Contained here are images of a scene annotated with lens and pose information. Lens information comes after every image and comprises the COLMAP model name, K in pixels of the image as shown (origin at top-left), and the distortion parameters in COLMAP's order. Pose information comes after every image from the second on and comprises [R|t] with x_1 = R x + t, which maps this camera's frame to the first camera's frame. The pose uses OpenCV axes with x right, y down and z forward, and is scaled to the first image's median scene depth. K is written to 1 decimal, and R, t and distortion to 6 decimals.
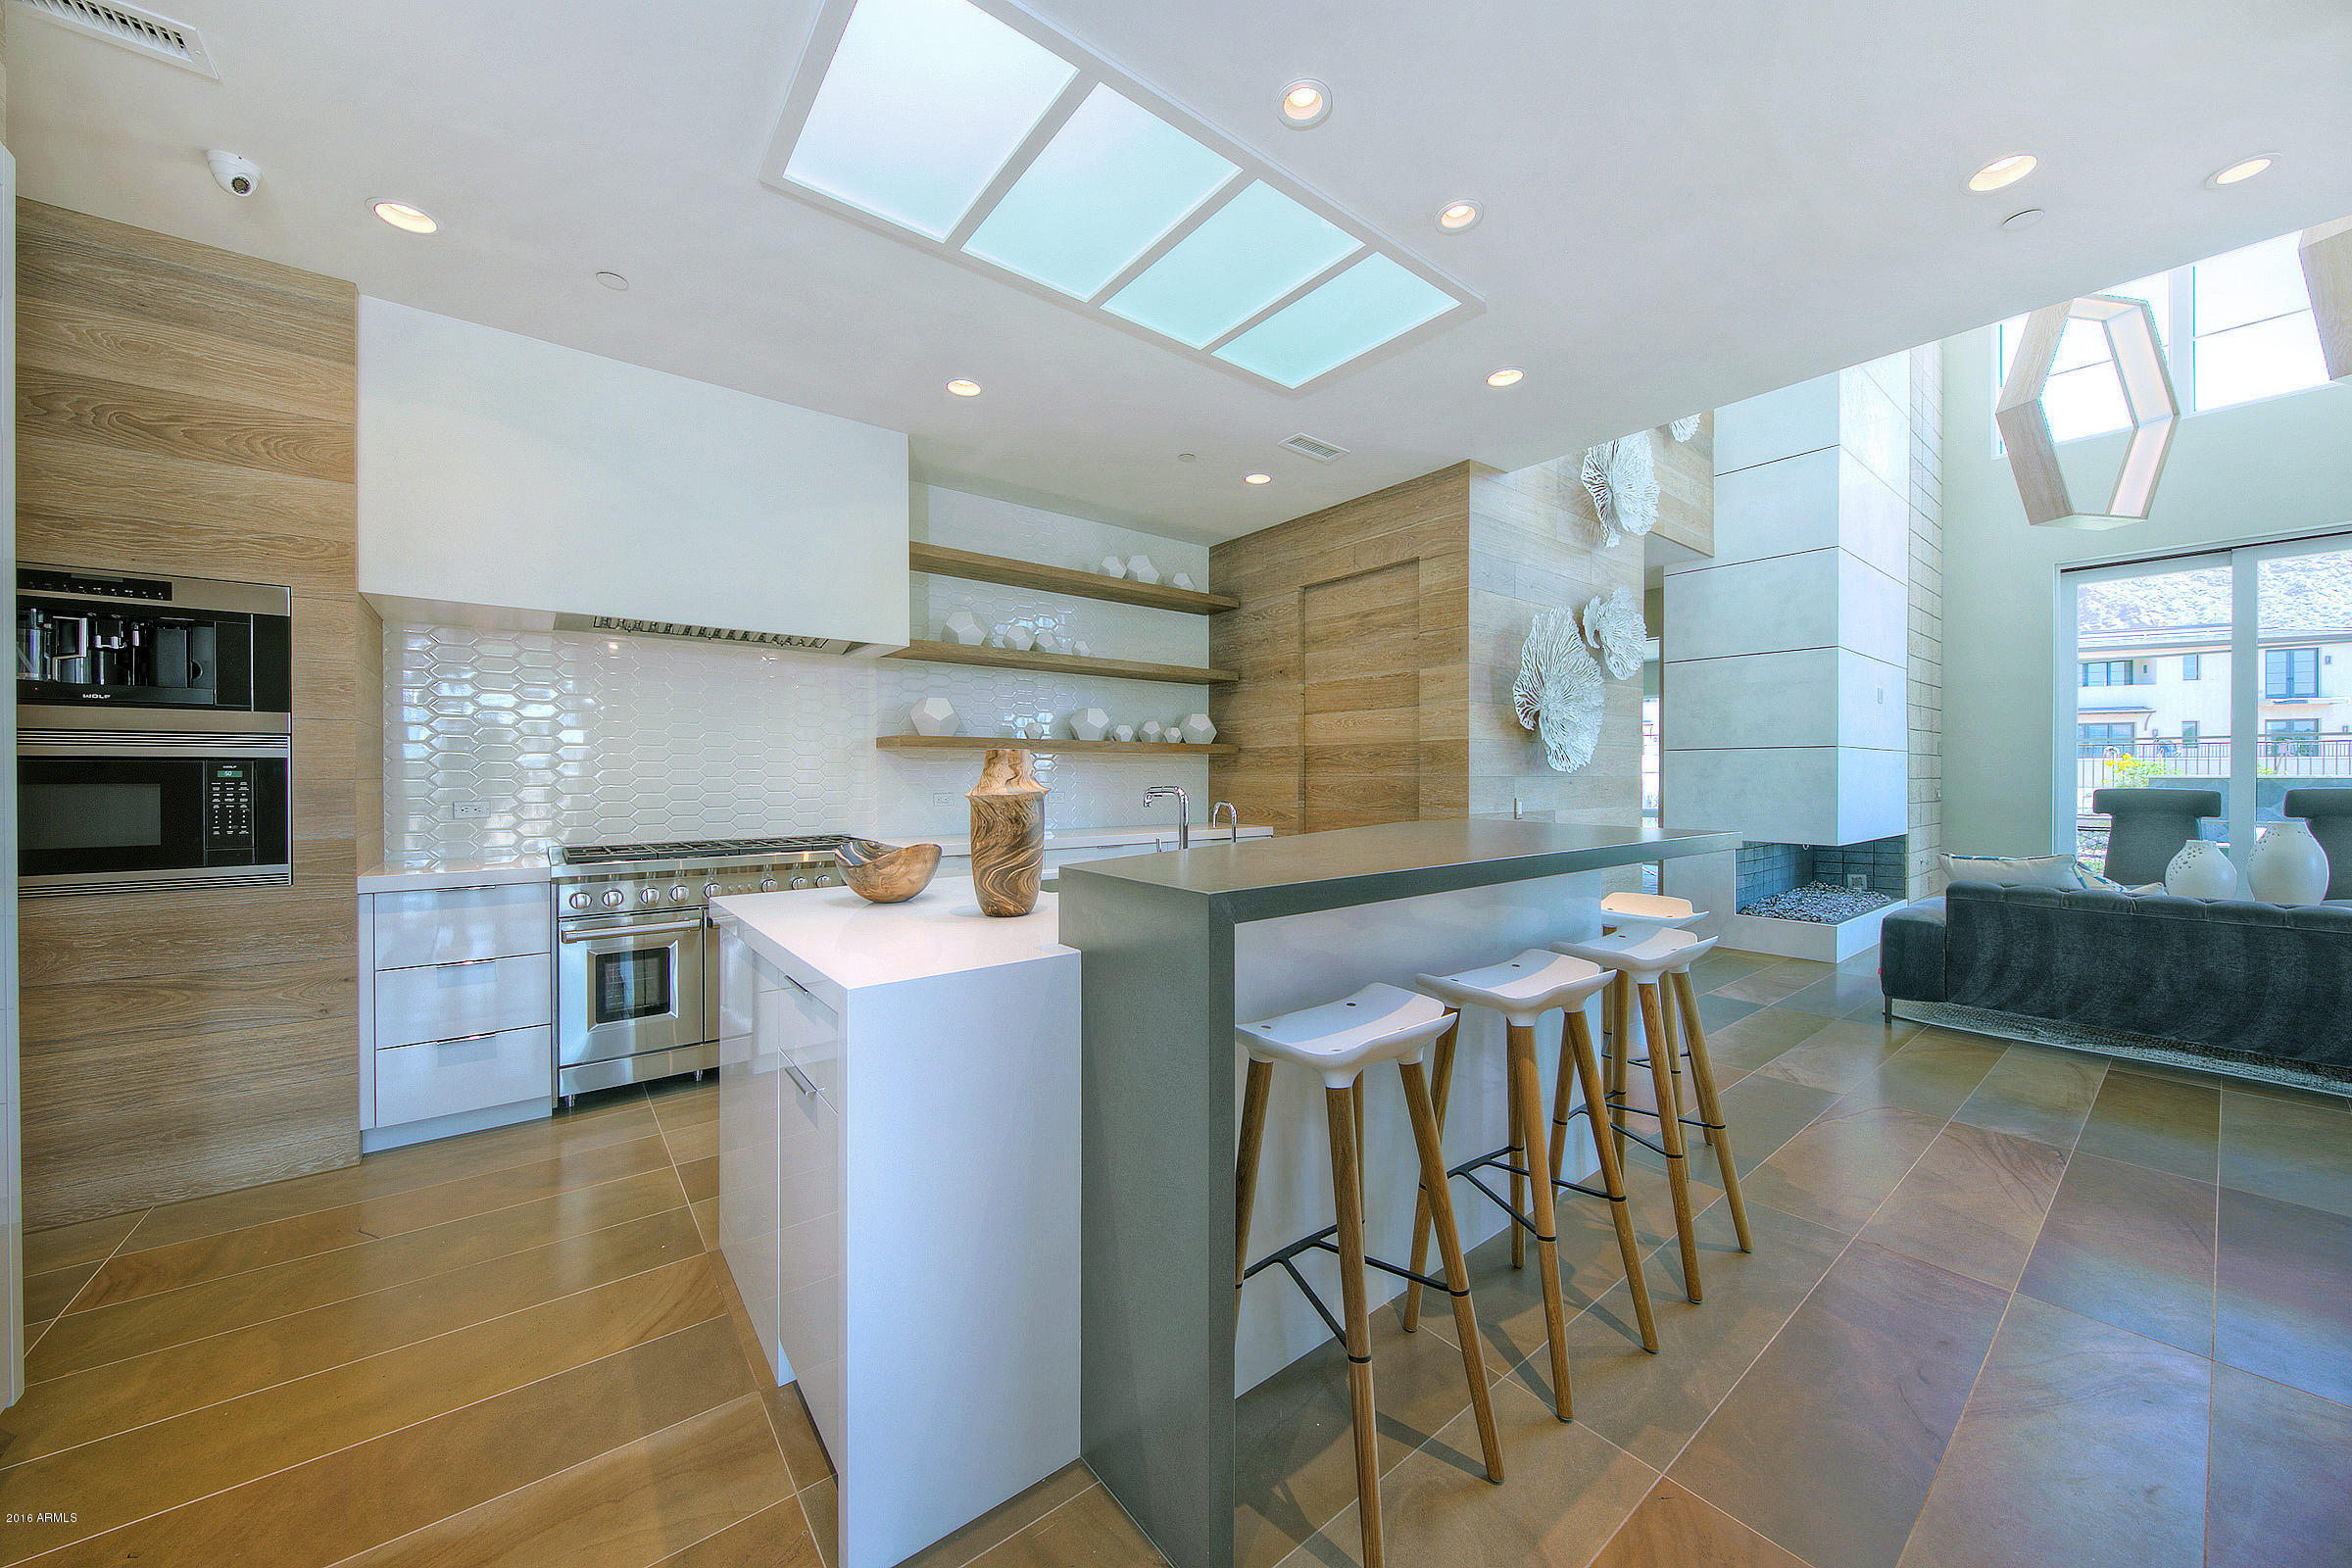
lens RADIAL K [[792.8, 0, 1176.0], [0, 792.8, 784.0], [0, 0, 1]] dist [-0.001853, -0.000094]
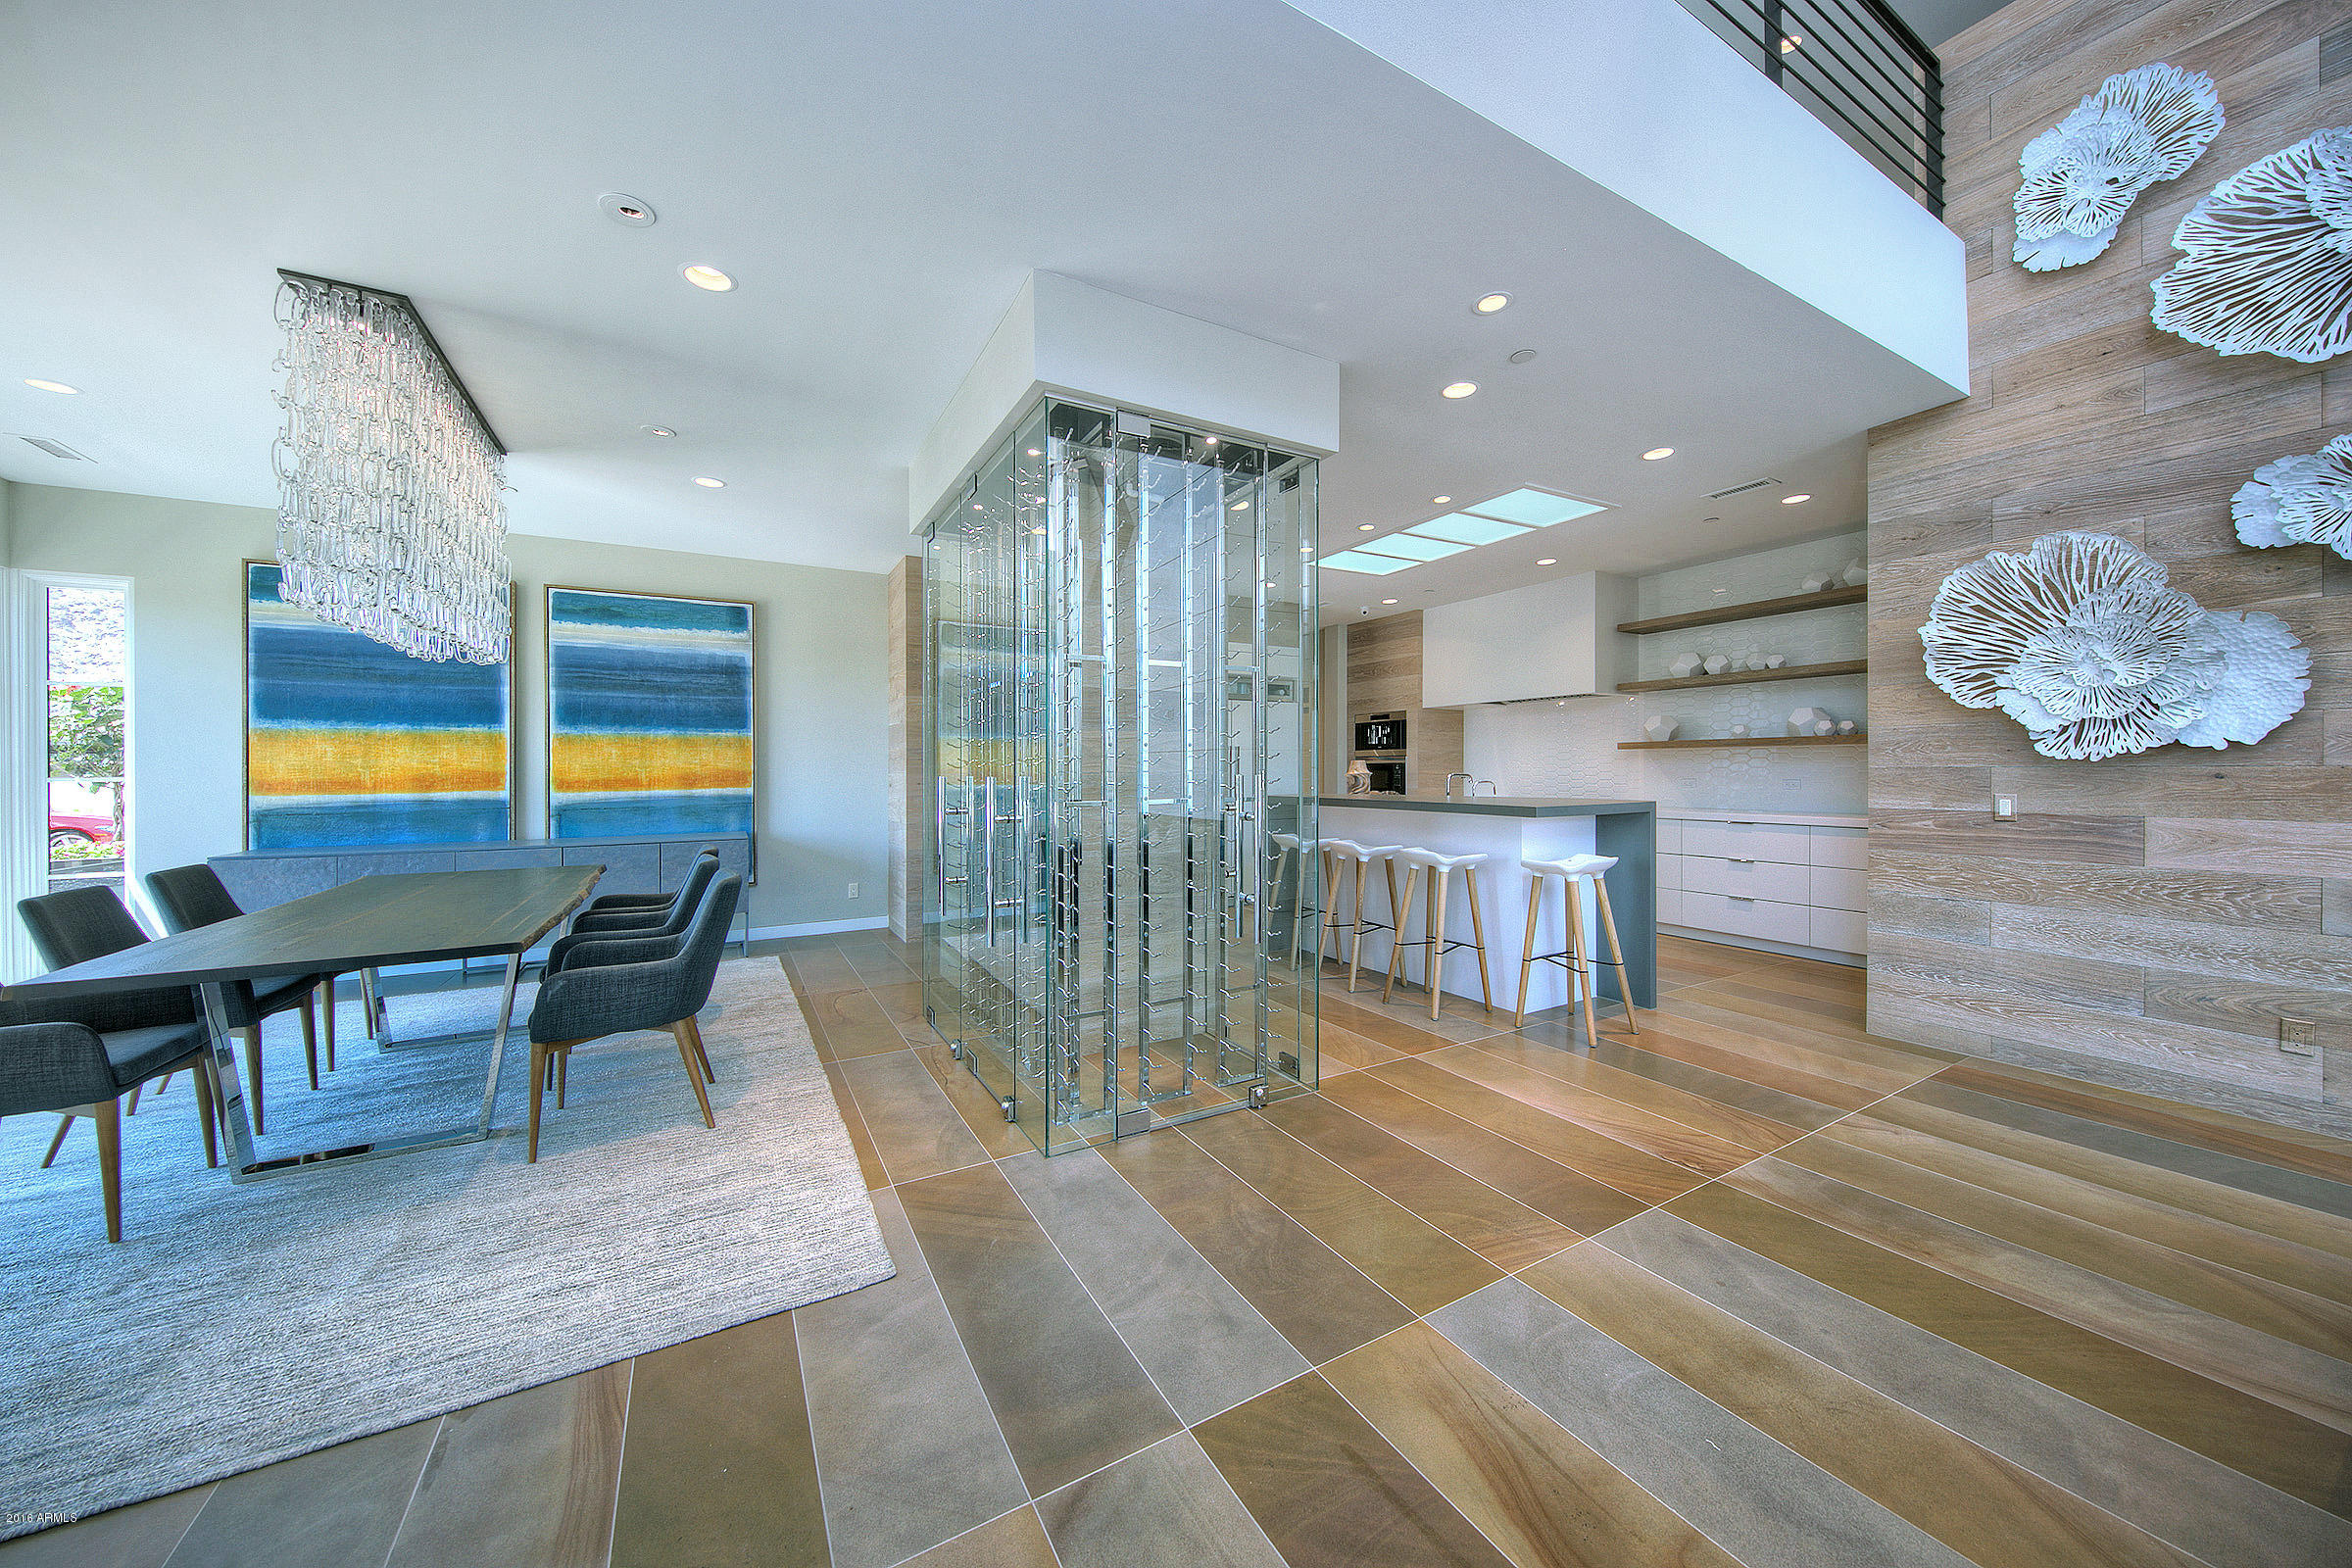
lens RADIAL K [[804.6, 0, 1168.5], [0, 804.6, 773.6], [0, 0, 1]] dist [-0.000707, -0.000030]
pose [[-0.171144, 0.005140, -0.985233, 2.144915], [-0.007632, 0.999949, 0.006542, 0.002398], [0.985217, 0.008639, -0.171096, 0.541714]]
